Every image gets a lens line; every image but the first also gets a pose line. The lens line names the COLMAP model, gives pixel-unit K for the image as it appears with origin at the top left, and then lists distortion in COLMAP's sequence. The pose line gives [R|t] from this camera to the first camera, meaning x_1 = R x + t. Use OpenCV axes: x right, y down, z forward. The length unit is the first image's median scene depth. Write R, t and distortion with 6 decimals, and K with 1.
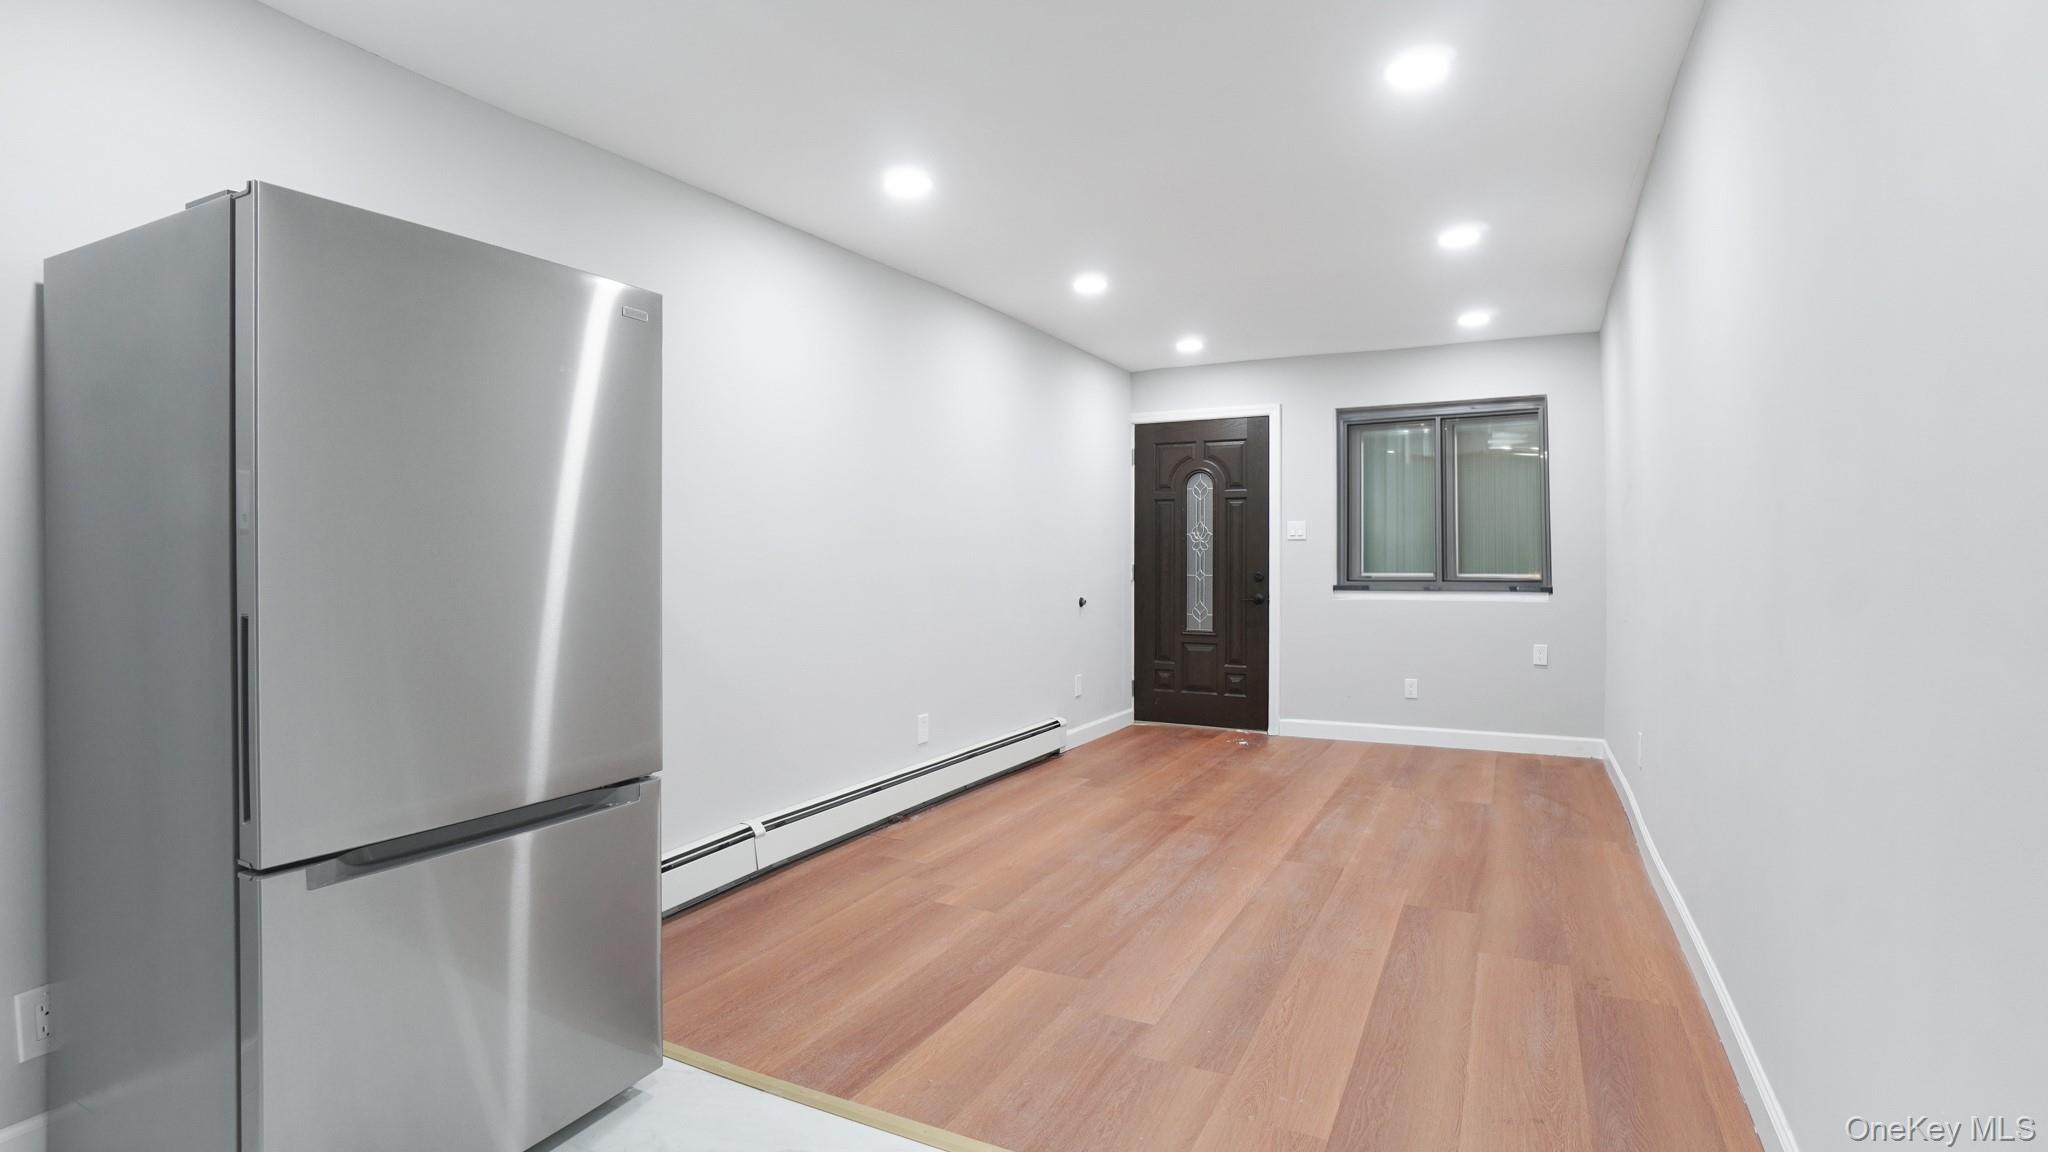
lens RADIAL K [[996.6, 0, 1009.5], [0, 996.6, 567.4], [0, 0, 1]] dist [-0.042301, 0.000055]
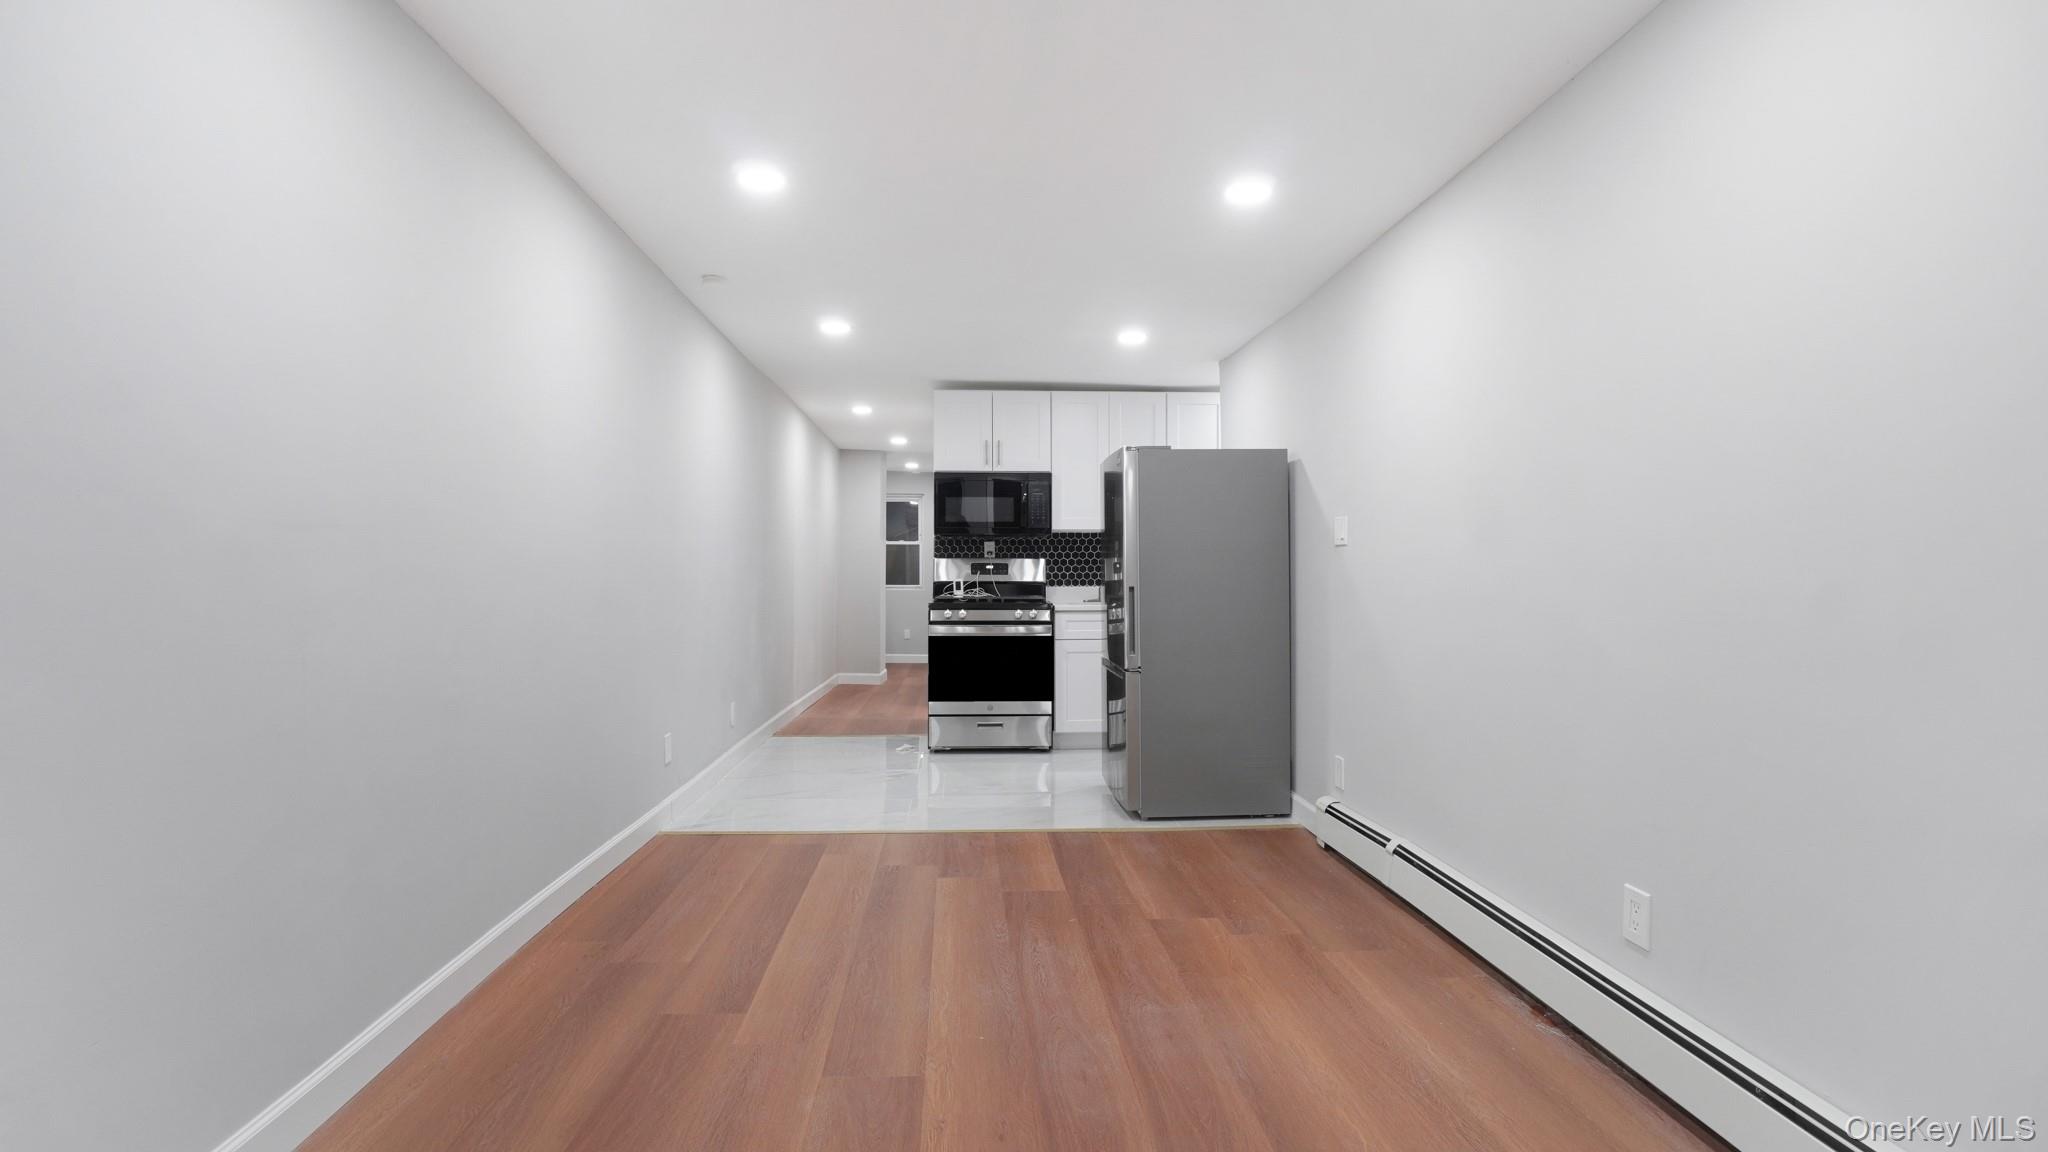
lens RADIAL K [[996.6, 0, 1009.5], [0, 996.6, 567.4], [0, 0, 1]] dist [-0.042301, 0.000055]
pose [[-0.866217, 0.000665, -0.499668, 0.615029], [-0.005779, 0.999919, 0.011350, -0.024849], [0.499635, 0.012719, -0.866143, 1.792656]]
